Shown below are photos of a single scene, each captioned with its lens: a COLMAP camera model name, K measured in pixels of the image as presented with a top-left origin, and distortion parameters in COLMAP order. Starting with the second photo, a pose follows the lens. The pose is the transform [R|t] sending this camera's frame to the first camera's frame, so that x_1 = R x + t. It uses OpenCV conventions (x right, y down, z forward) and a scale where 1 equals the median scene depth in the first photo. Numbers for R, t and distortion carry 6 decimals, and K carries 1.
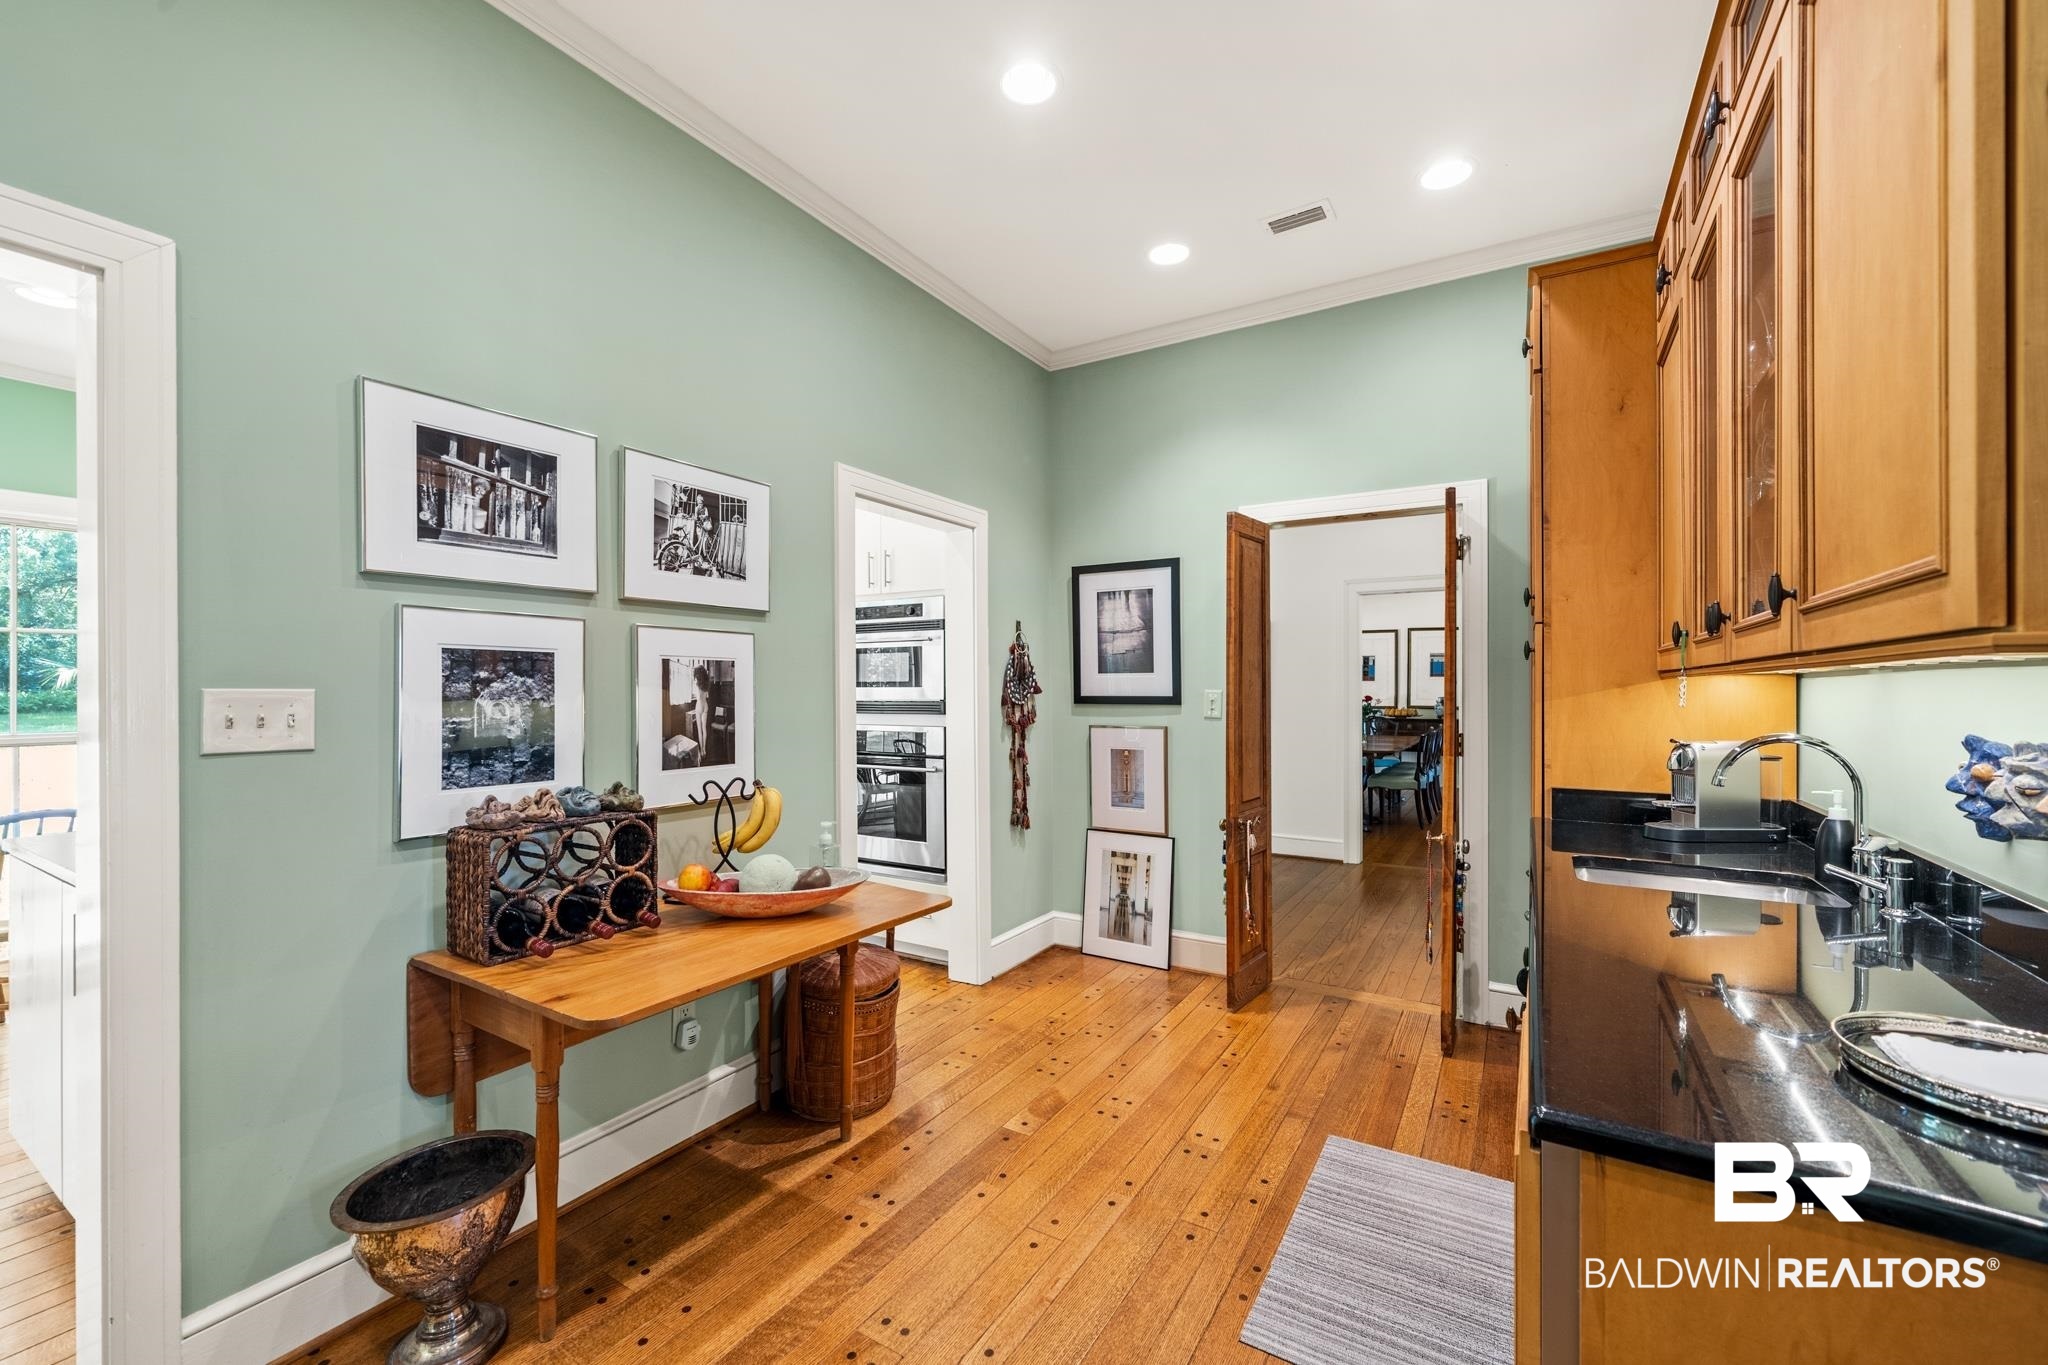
lens RADIAL K [[823.3, 0, 1021.5], [0, 823.3, 686.9], [0, 0, 1]] dist [-0.010970, 0.000753]
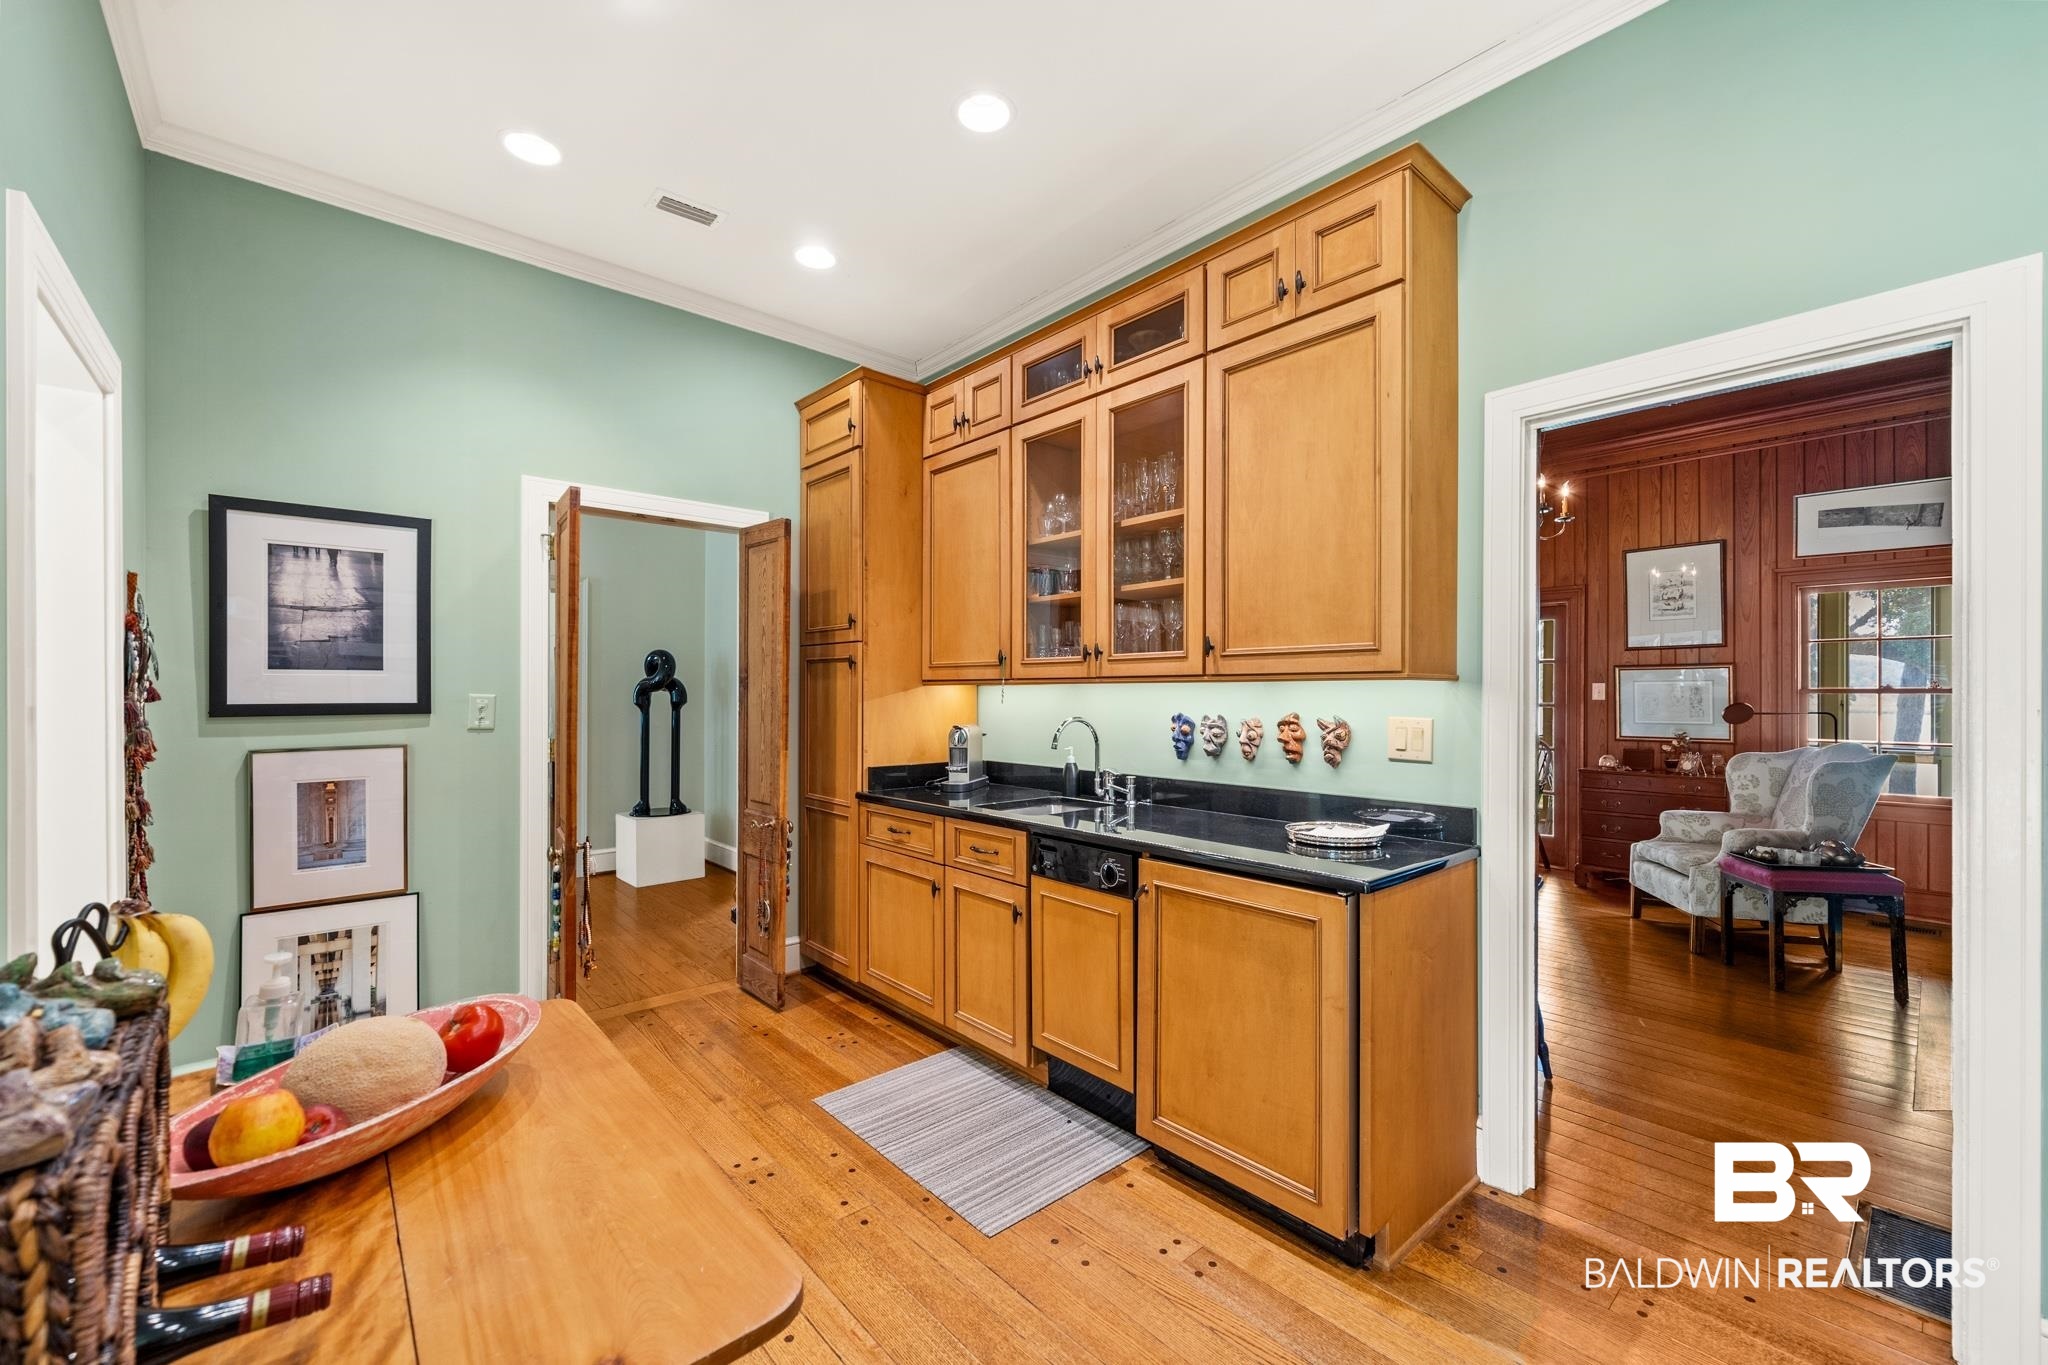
lens RADIAL K [[823.3, 0, 1027.7], [0, 823.3, 688.8], [0, 0, 1]] dist [-0.010970, 0.000753]
pose [[0.283471, 0.001875, 0.958979, -0.367846], [-0.001863, 0.999997, -0.001405, -0.001166], [-0.958979, -0.001388, 0.283473, 0.256376]]
